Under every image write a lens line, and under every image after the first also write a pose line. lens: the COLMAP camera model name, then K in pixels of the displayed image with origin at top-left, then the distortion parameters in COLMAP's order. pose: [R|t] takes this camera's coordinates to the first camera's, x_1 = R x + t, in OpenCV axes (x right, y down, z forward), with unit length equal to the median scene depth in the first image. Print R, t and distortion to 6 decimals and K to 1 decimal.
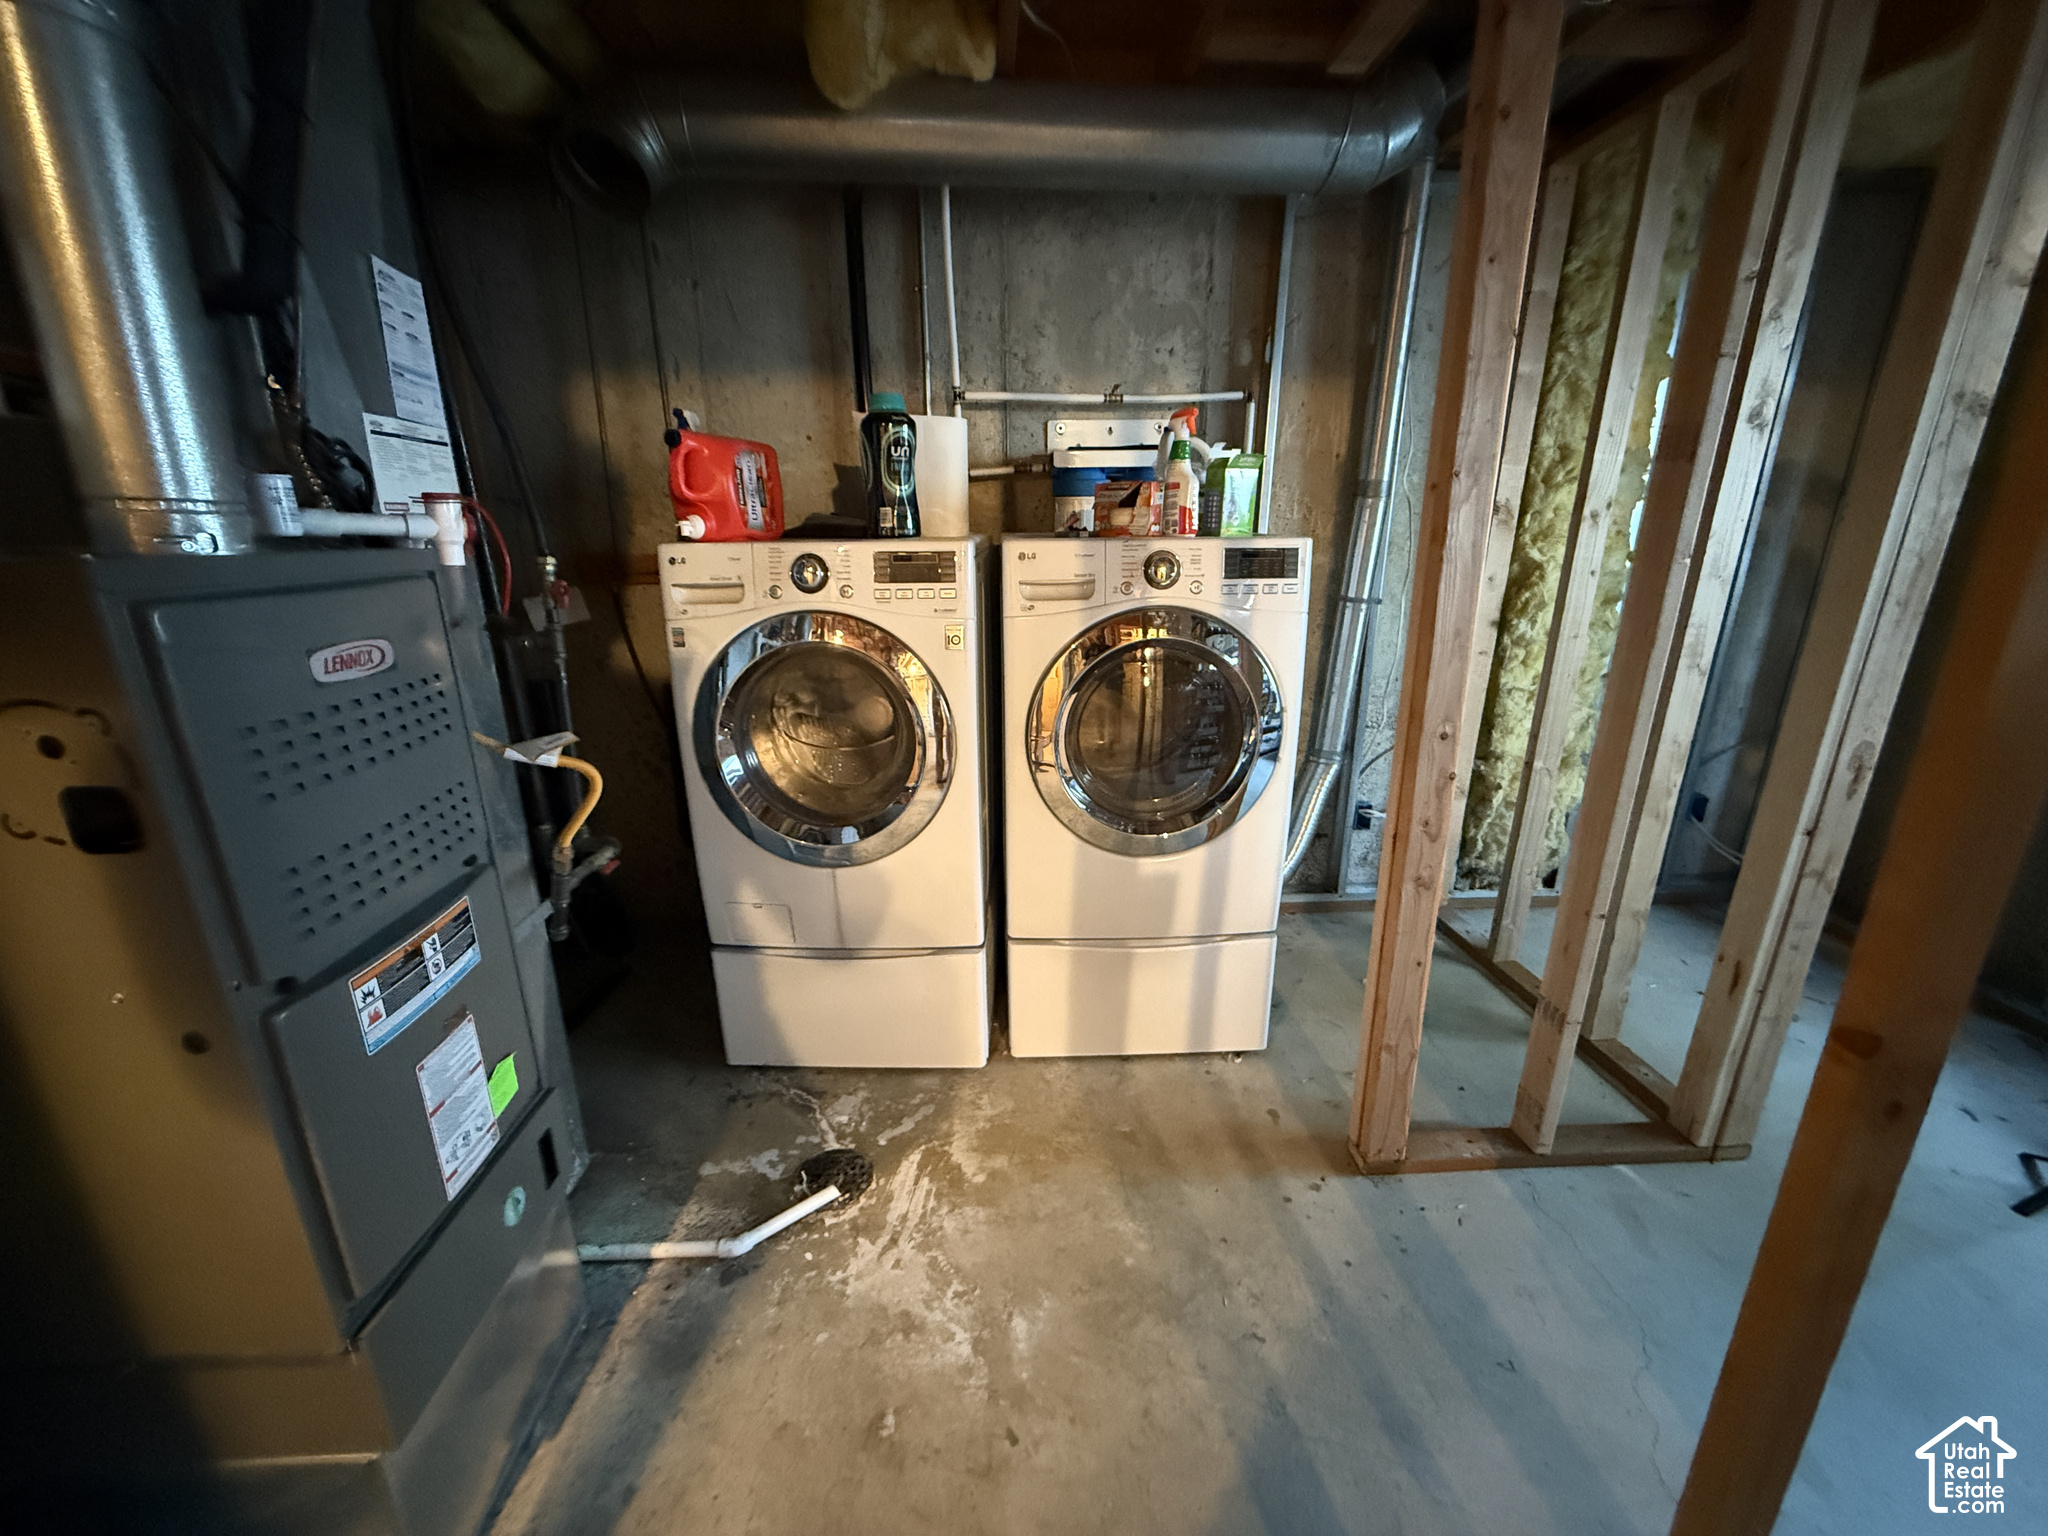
lens RADIAL K [[816.3, 0, 1023.3], [0, 816.3, 768.3], [0, 0, 1]] dist [0.001694, -0.000647]
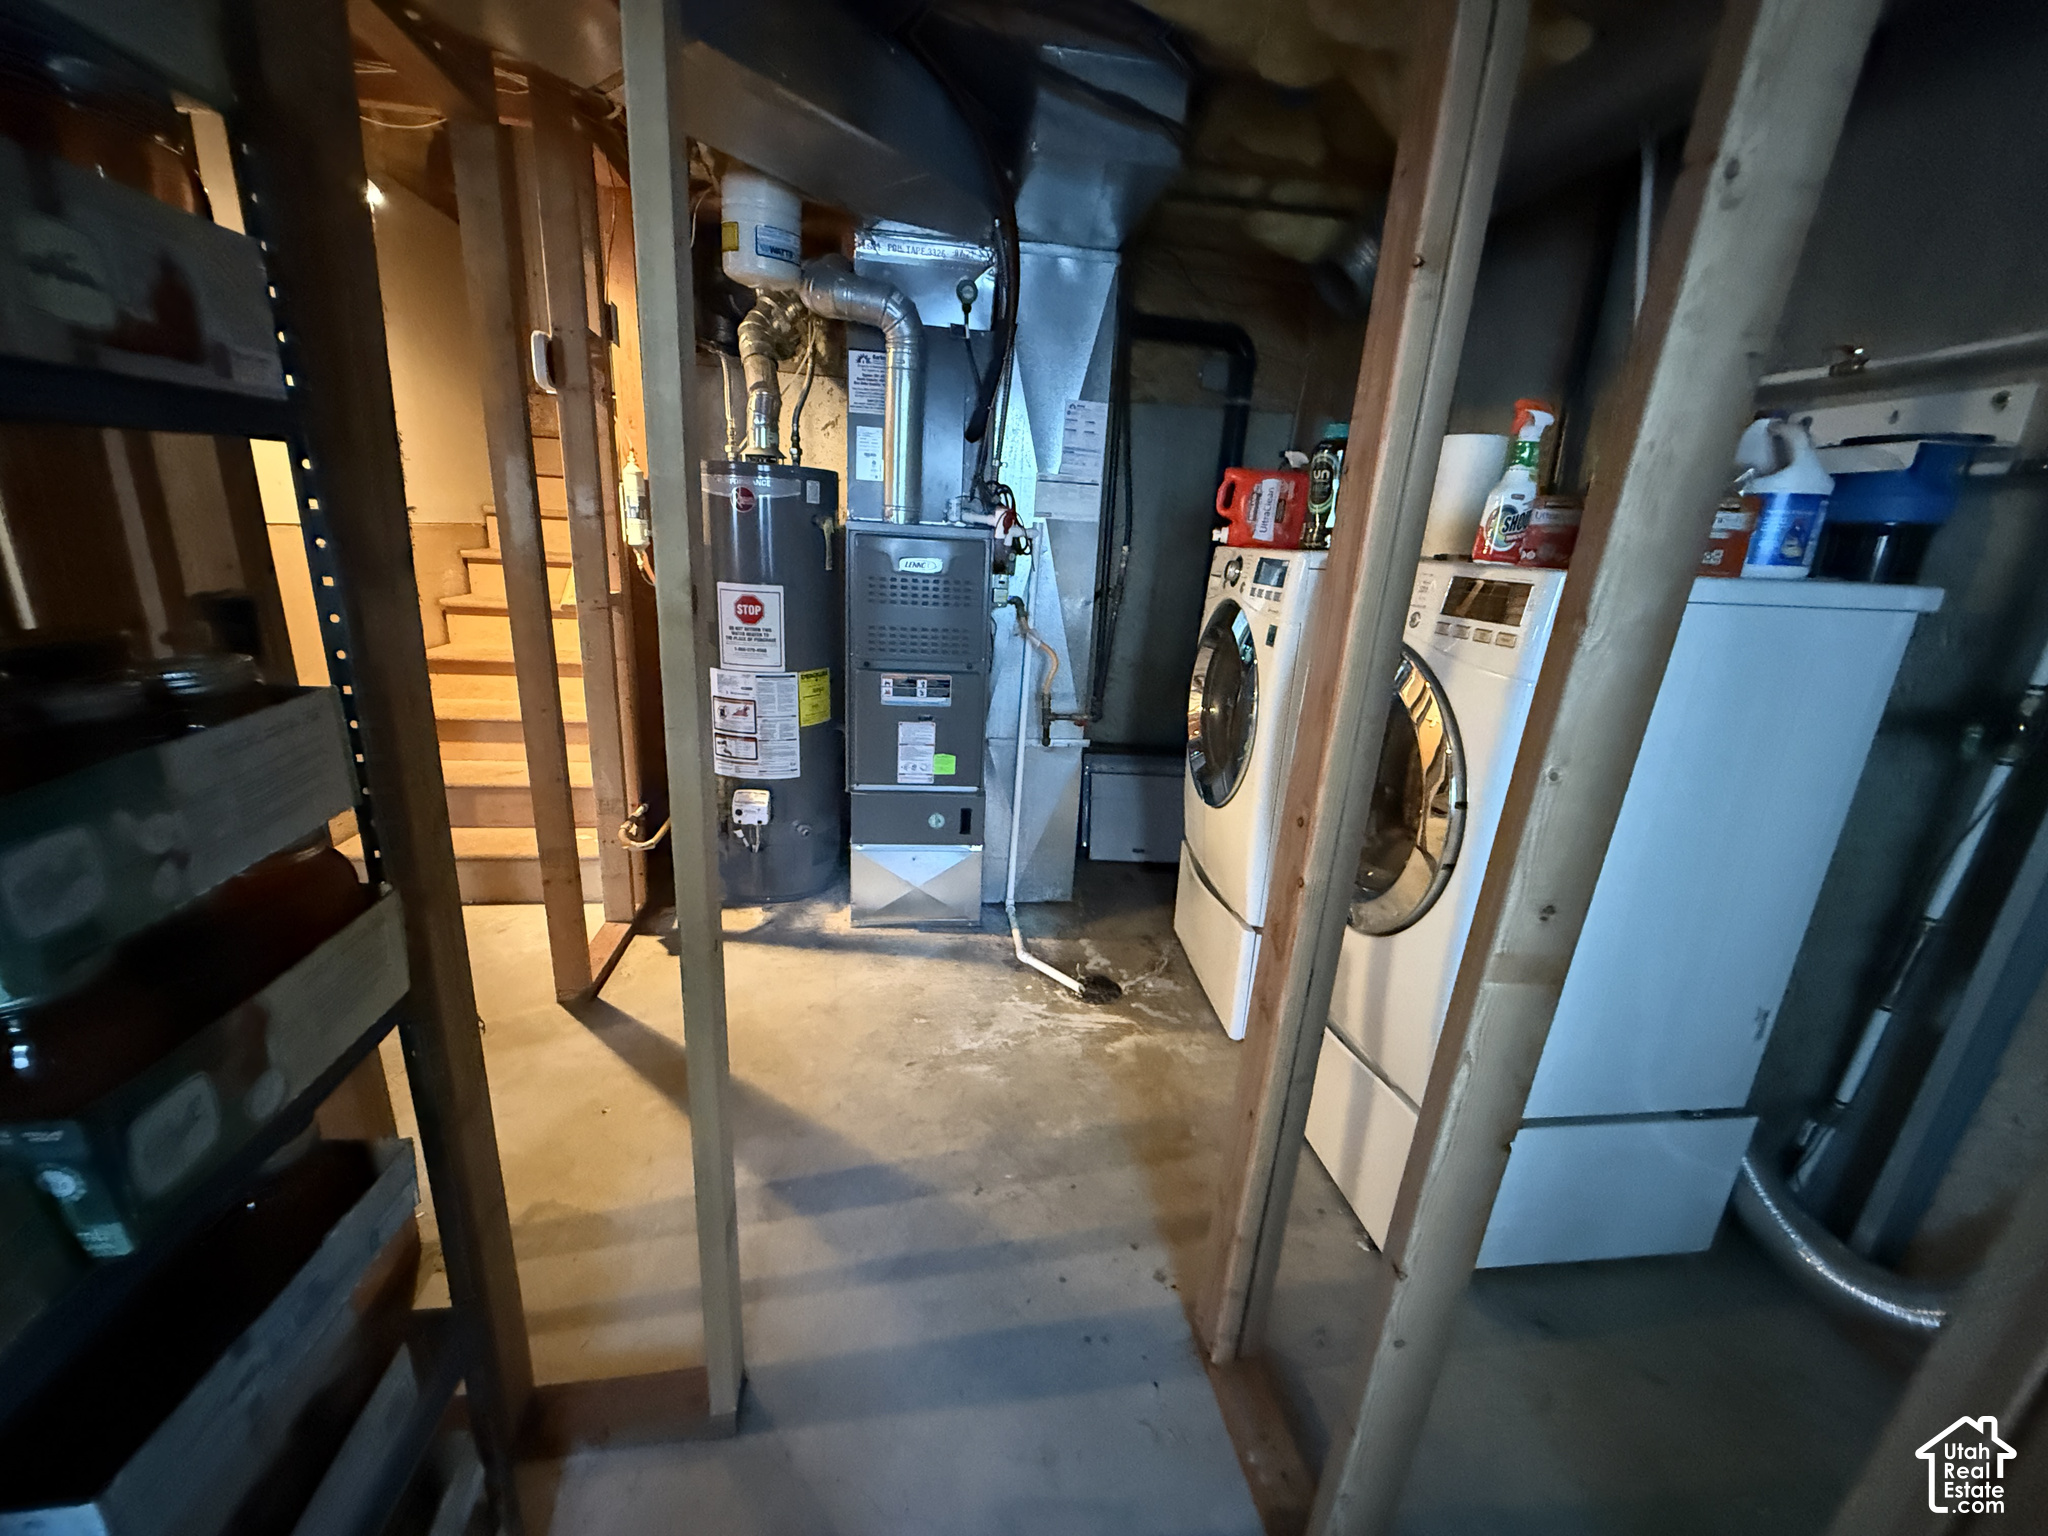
lens RADIAL K [[816.3, 0, 1017.4], [0, 816.3, 770.3], [0, 0, 1]] dist [0.001694, -0.000647]
pose [[0.083803, 0.293488, -0.952282, 1.038694], [-0.339944, 0.906736, 0.249535, -0.156643], [0.936704, 0.302811, 0.175757, 0.537091]]
